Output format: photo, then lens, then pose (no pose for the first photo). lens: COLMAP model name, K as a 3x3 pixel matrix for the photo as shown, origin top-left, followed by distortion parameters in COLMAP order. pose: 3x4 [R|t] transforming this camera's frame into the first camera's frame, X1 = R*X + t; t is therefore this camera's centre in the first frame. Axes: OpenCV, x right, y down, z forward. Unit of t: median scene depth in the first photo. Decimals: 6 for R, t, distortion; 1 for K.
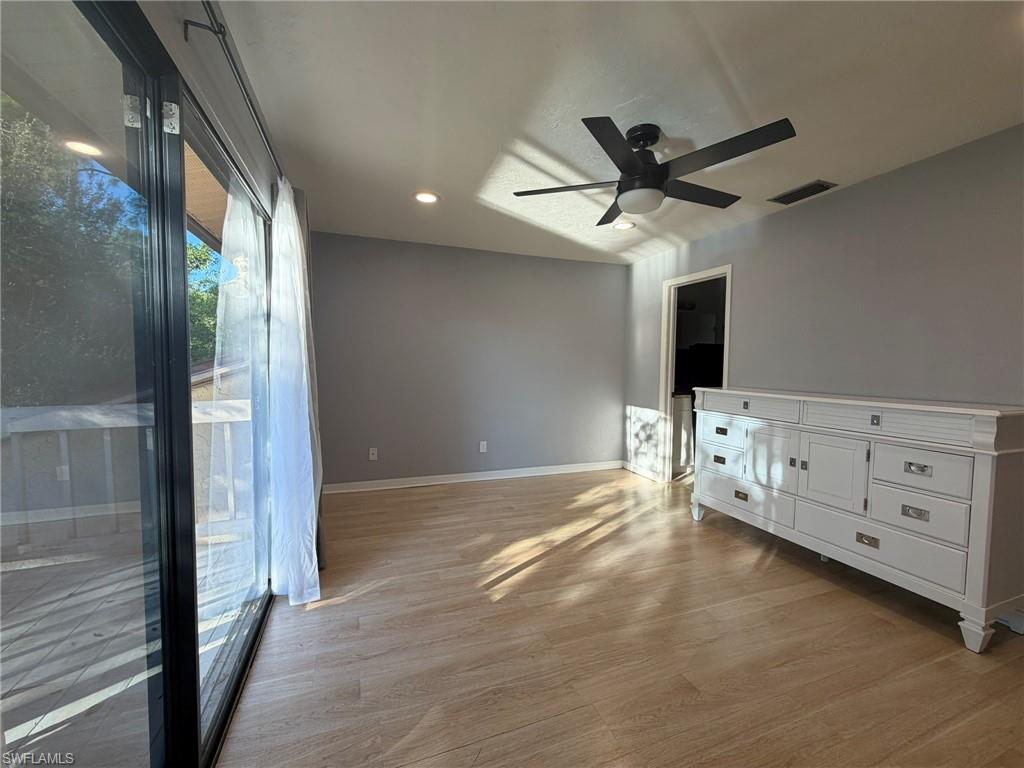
lens RADIAL K [[408.4, 0, 508.5], [0, 408.4, 384.2], [0, 0, 1]] dist [0.000613, 0.000098]
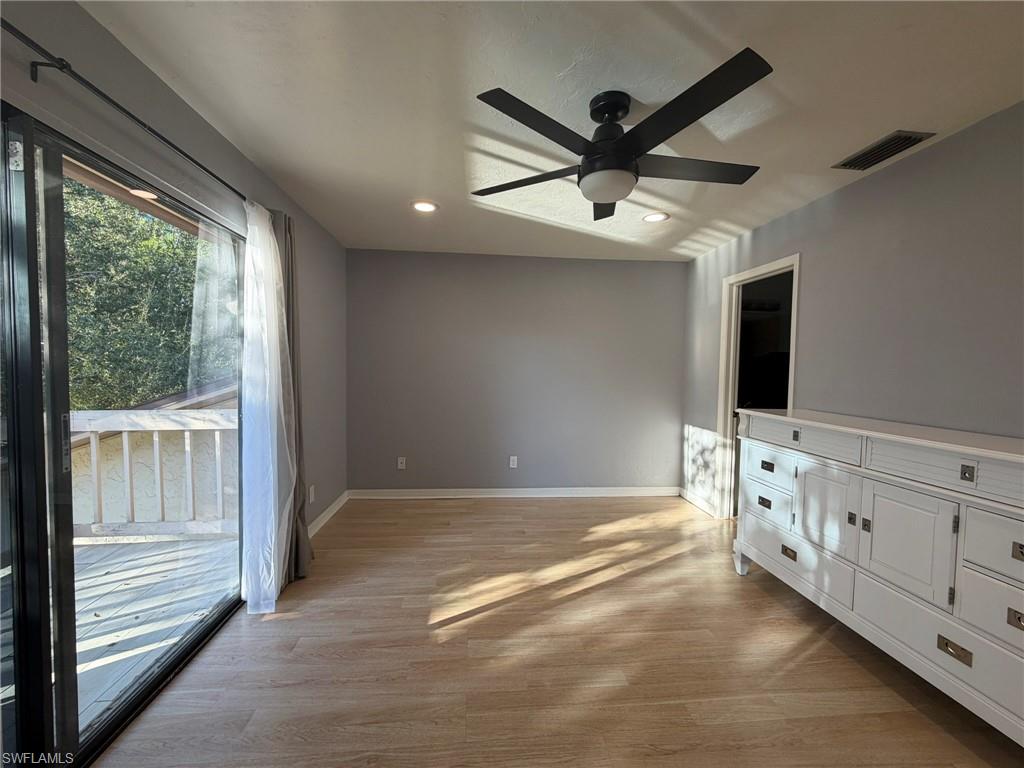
lens RADIAL K [[408.4, 0, 508.5], [0, 408.4, 384.2], [0, 0, 1]] dist [0.000613, 0.000098]
pose [[0.966442, 0.015407, -0.256421, 0.267521], [-0.018560, 0.999779, -0.009878, -0.029393], [0.256212, 0.014306, 0.966515, 0.122594]]
